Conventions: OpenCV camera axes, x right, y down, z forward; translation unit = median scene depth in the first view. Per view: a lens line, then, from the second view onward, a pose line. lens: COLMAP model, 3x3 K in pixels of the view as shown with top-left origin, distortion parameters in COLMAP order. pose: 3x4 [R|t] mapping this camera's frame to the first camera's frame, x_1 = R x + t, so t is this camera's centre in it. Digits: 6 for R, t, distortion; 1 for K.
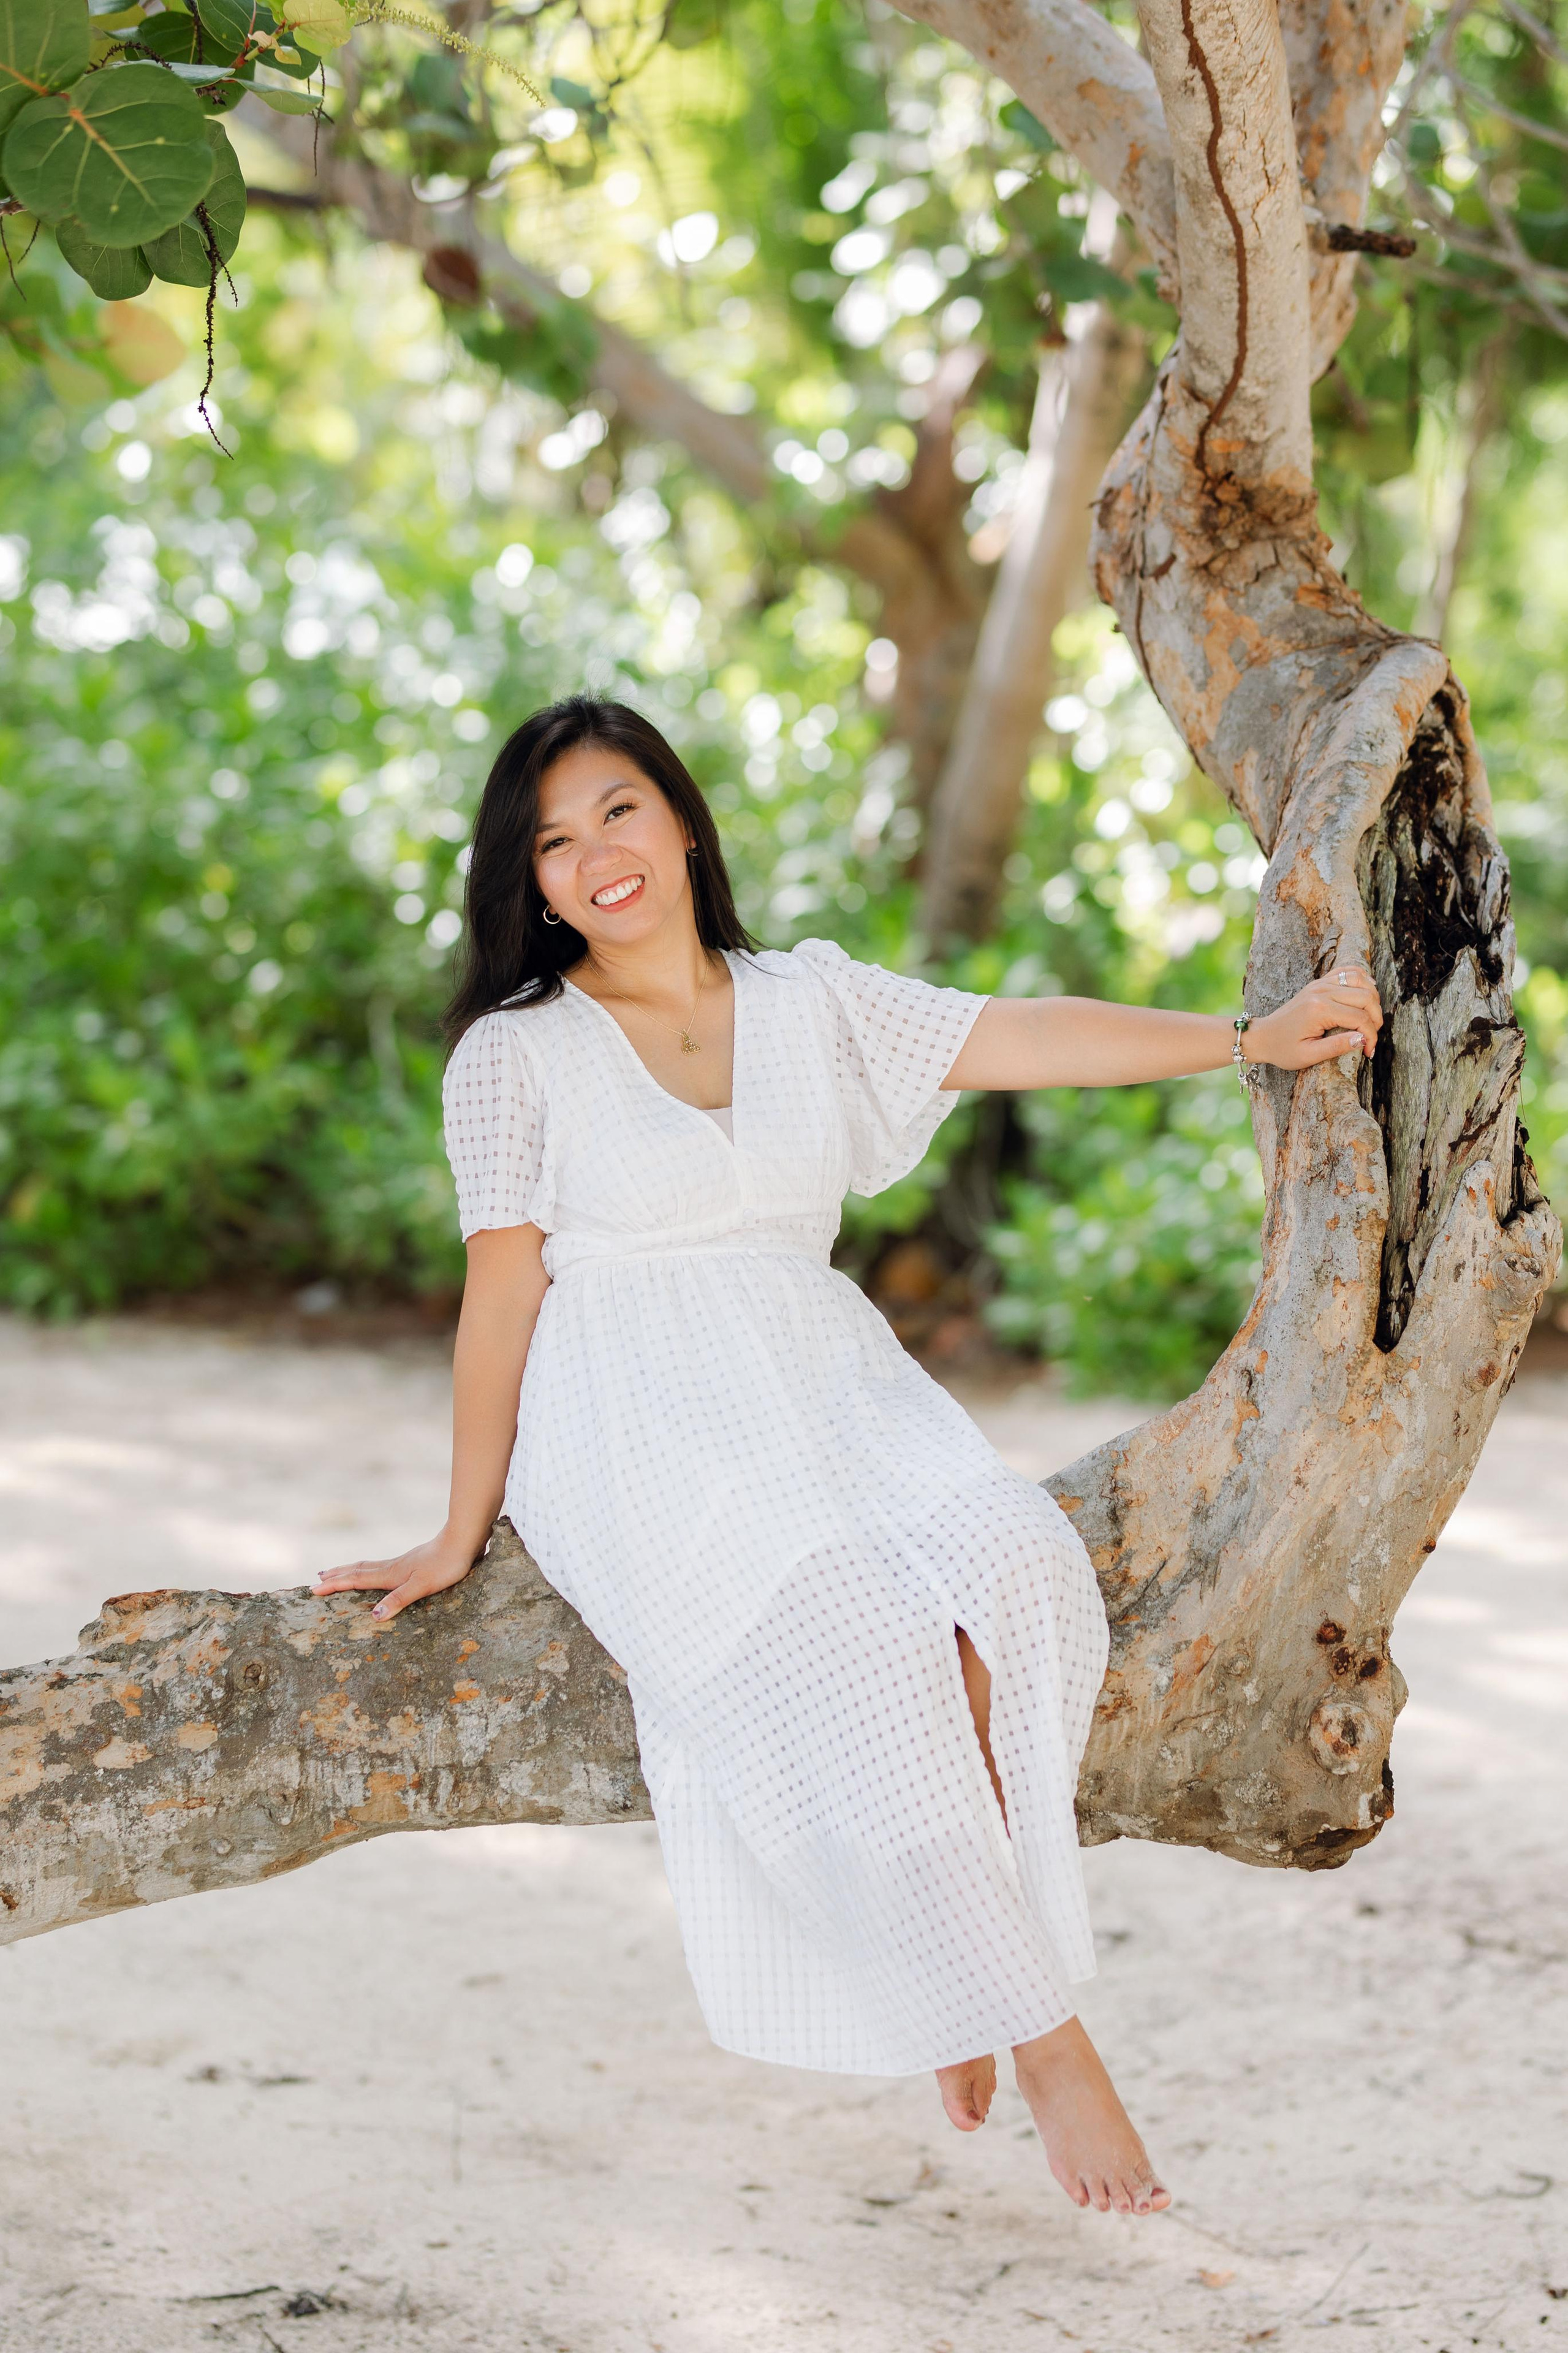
lens RADIAL K [[5776.6, 0, 784.0], [0, 5776.6, 1366.5], [0, 0, 1]] dist [-0.025840, 0.207085]
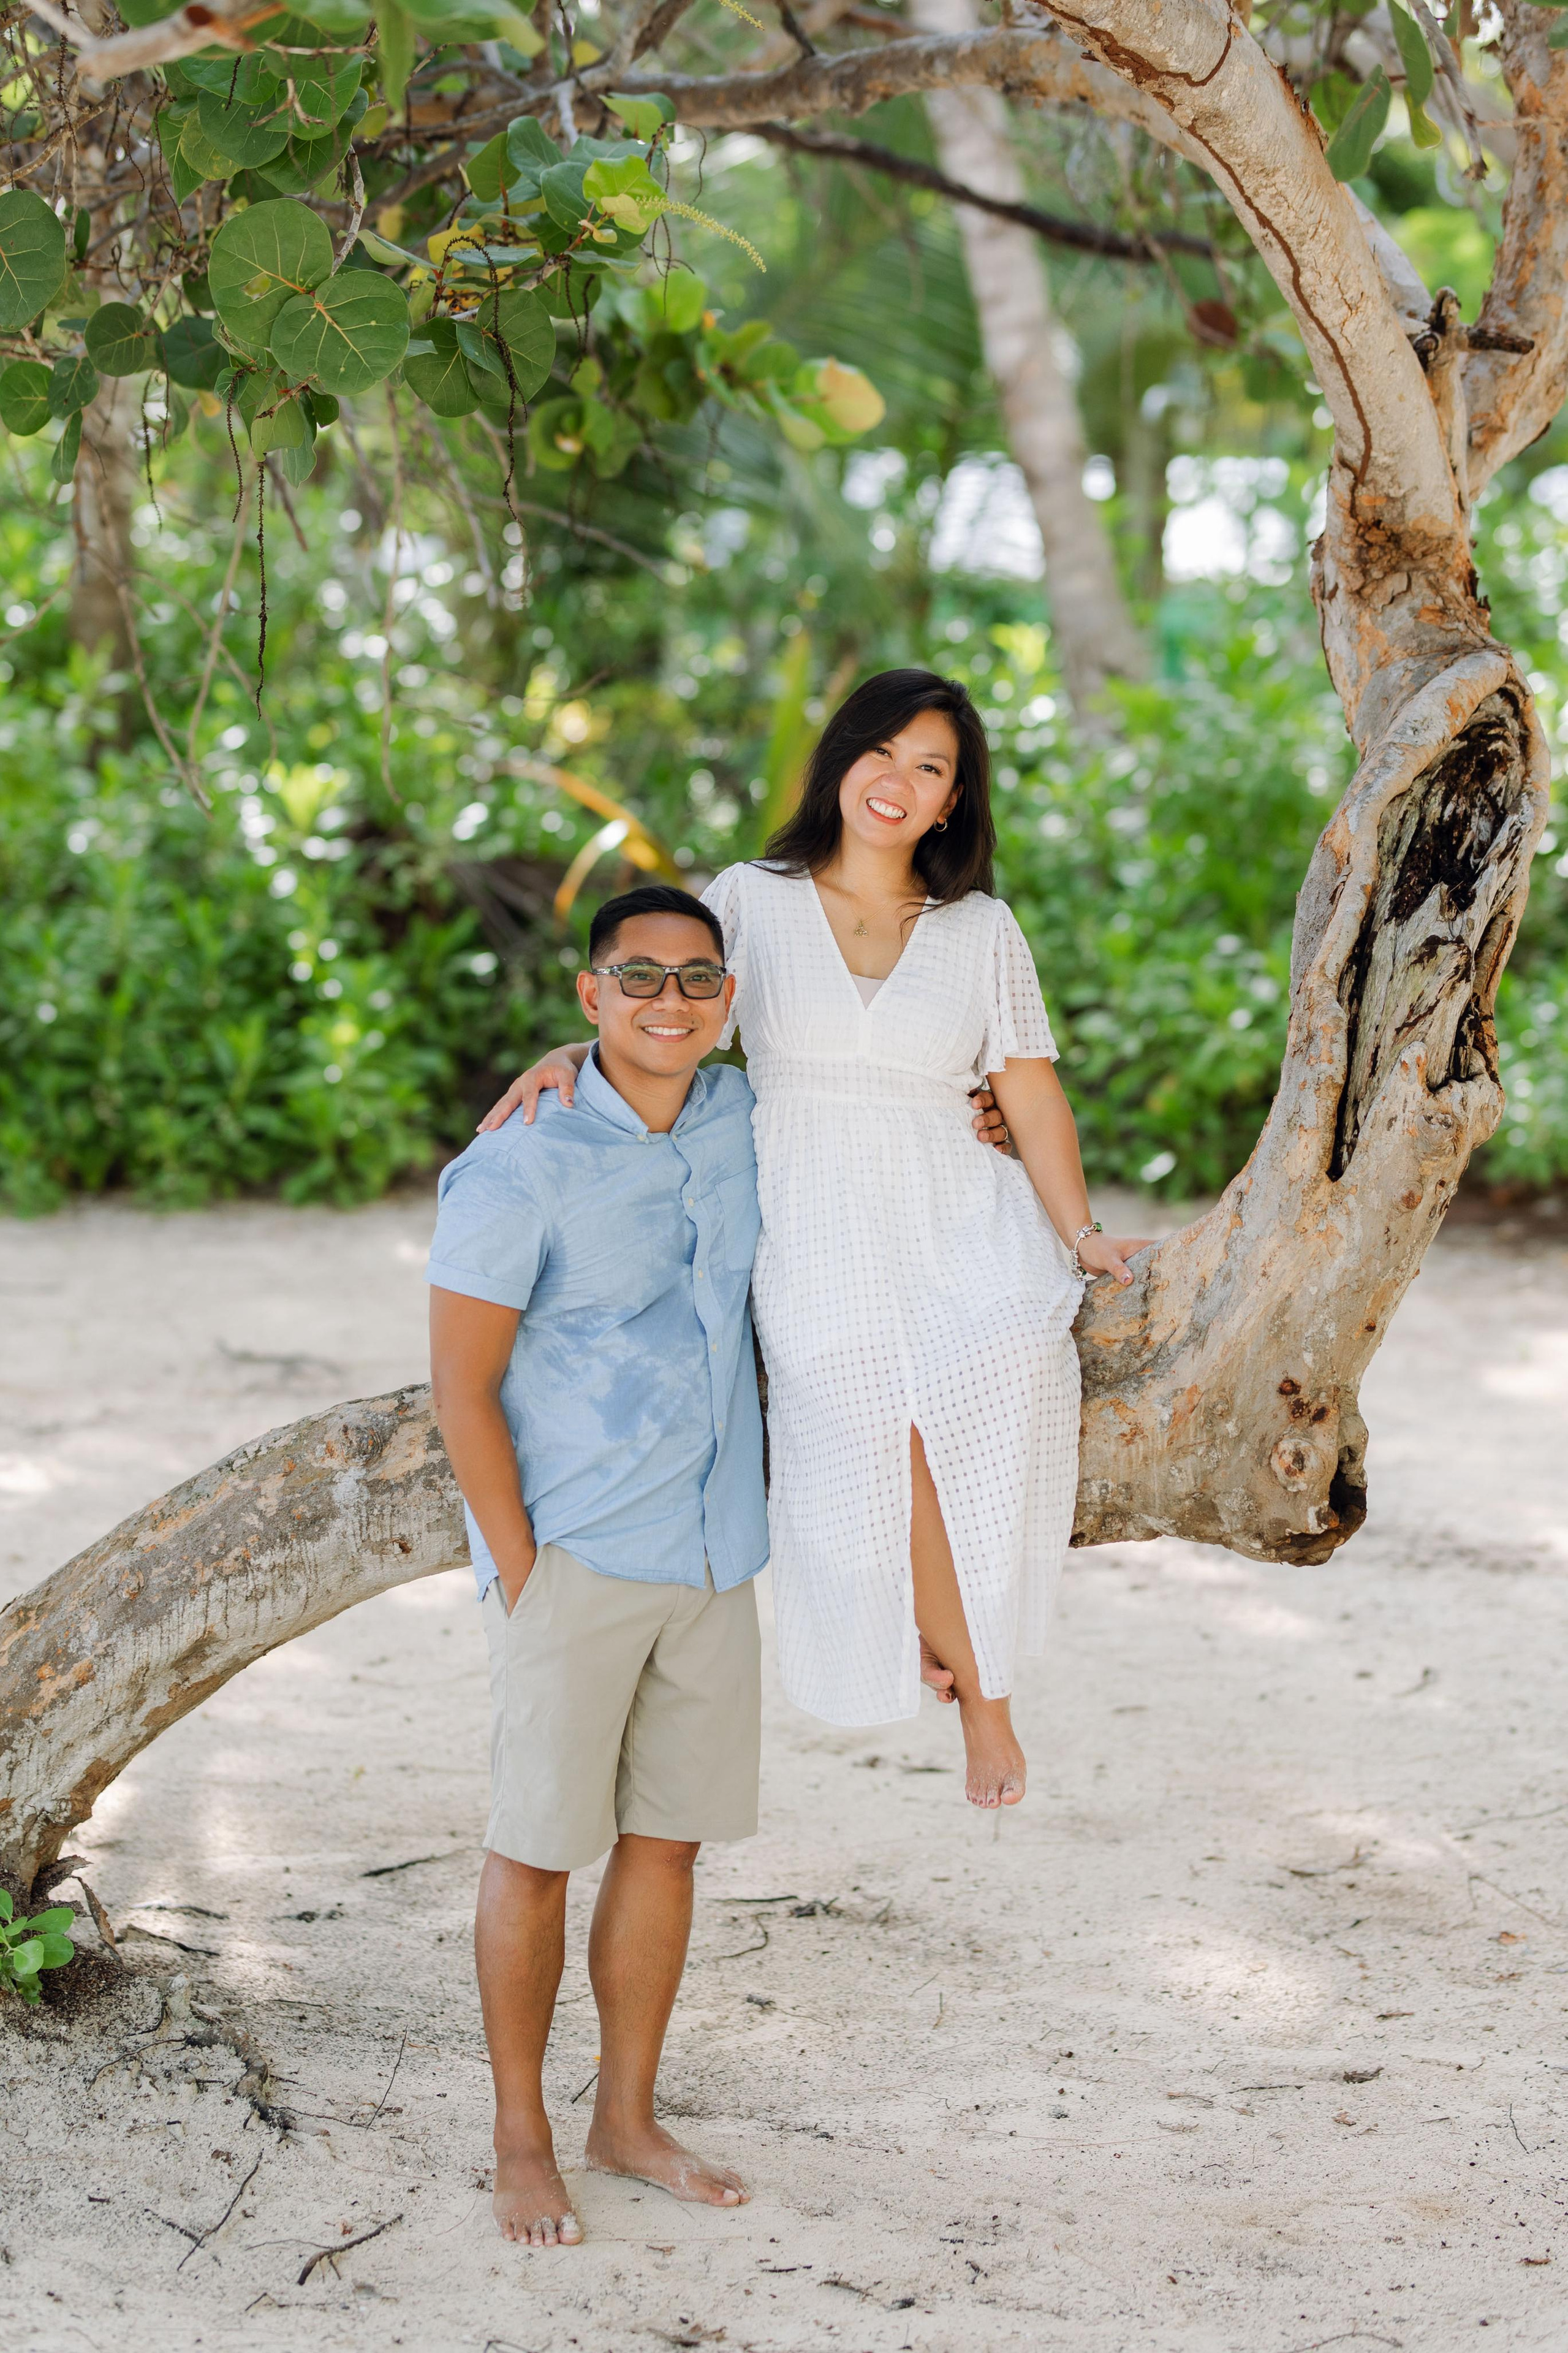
lens RADIAL K [[5776.6, 0, 784.0], [0, 5776.6, 1366.5], [0, 0, 1]] dist [-0.025840, 0.207085]
pose [[0.956386, 0.037278, -0.289716, 0.369934], [-0.033651, 0.999281, 0.017492, 0.021324], [0.290160, -0.006980, 0.956953, -0.329883]]
